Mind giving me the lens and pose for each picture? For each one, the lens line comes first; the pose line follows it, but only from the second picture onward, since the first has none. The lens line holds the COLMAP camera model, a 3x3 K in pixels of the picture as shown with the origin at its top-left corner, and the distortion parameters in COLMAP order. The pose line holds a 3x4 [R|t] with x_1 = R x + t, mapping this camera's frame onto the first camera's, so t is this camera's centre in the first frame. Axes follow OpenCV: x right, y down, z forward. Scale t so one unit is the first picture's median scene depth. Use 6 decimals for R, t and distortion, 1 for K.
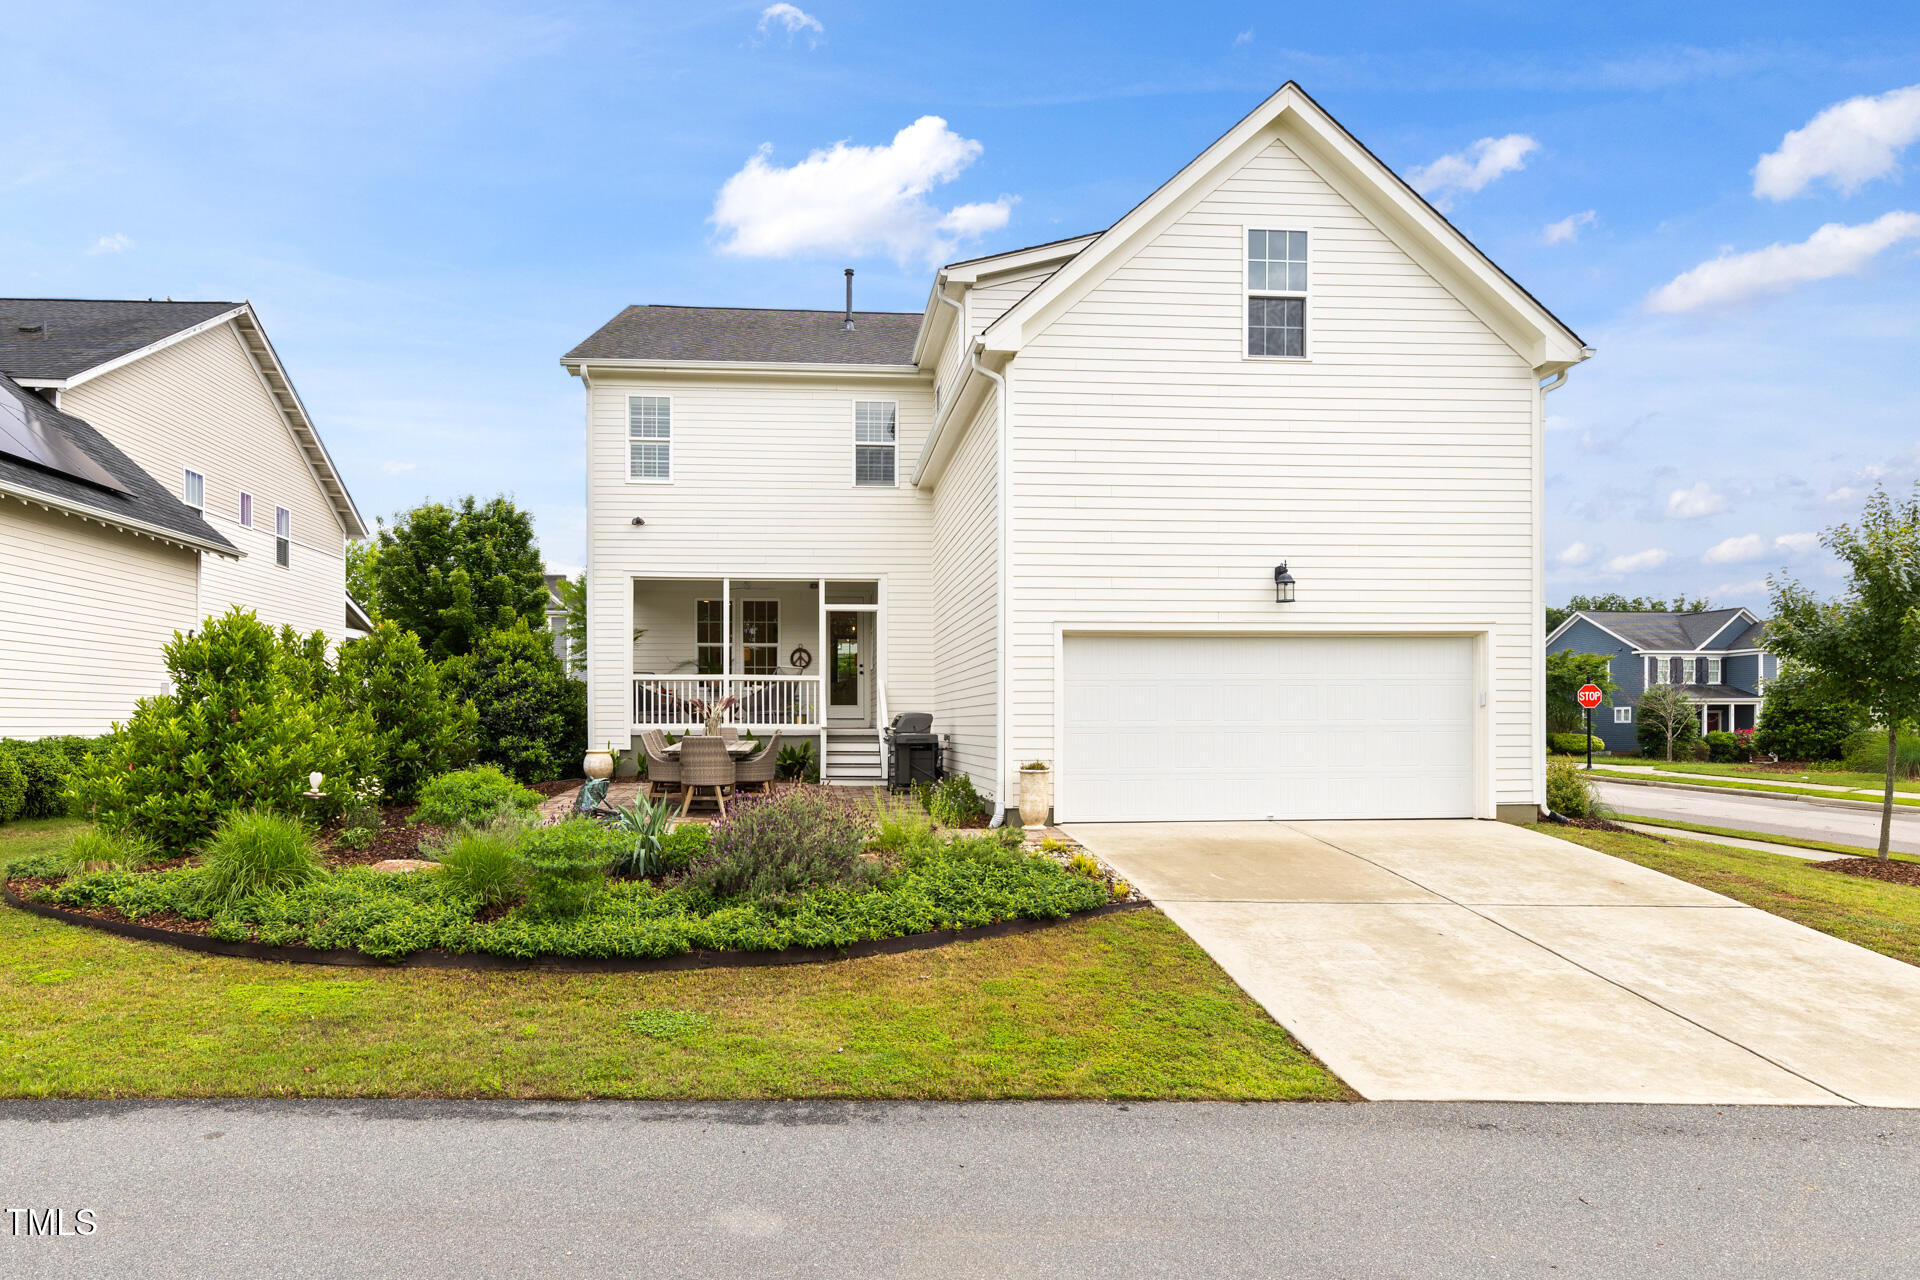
lens RADIAL K [[1667.0, 0, 958.2], [0, 1667.0, 757.5], [0, 0, 1]] dist [-0.002275, -0.000990]
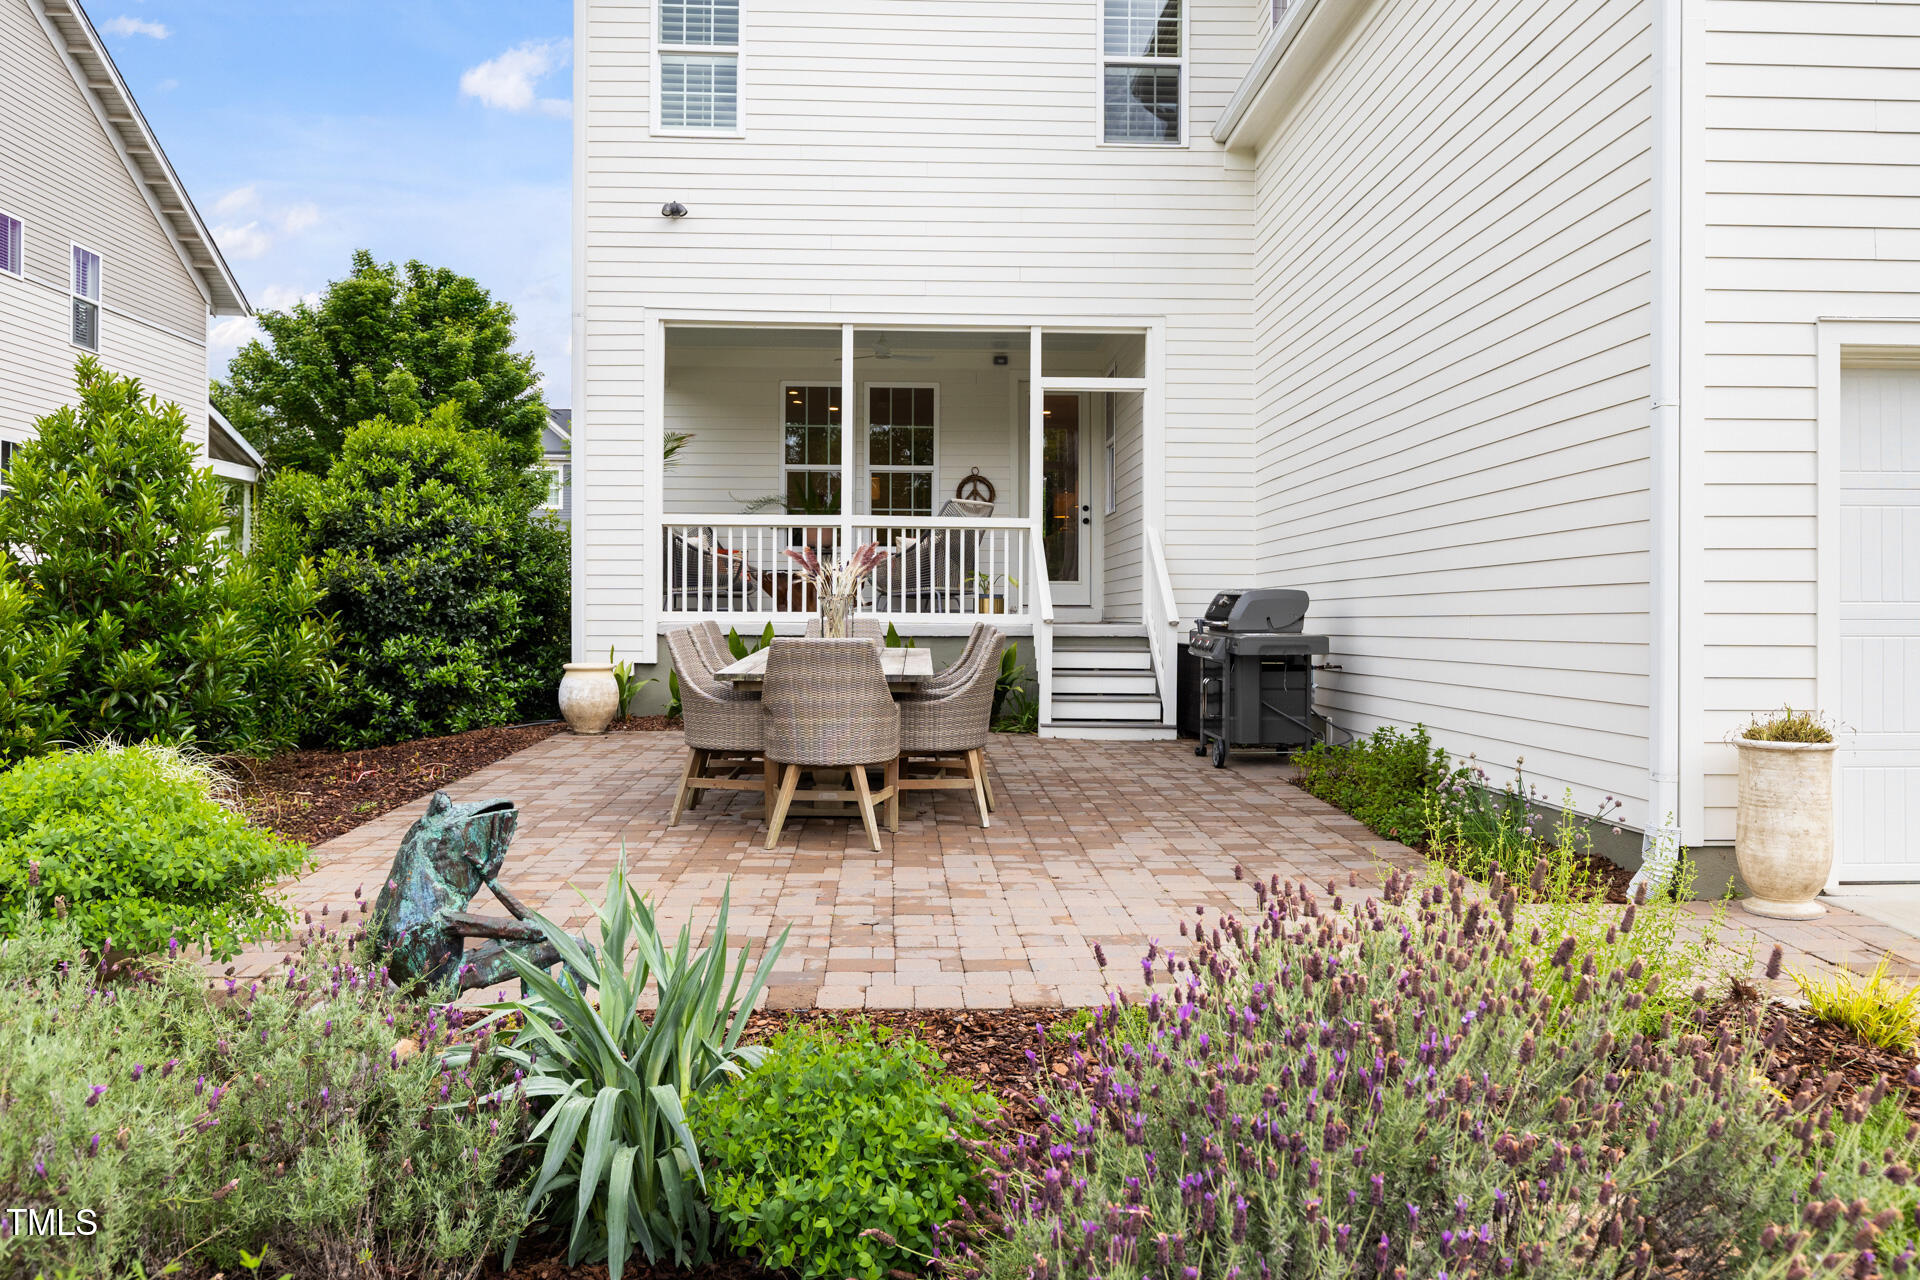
lens RADIAL K [[1453.2, 0, 960.0], [0, 1453.2, 640.0], [0, 0, 1]] dist [-0.011234, -0.003204]
pose [[0.999908, 0.004497, -0.012822, -0.099373], [-0.004624, 0.999941, -0.009872, -0.007745], [0.012777, 0.009930, 0.999869, 0.563050]]
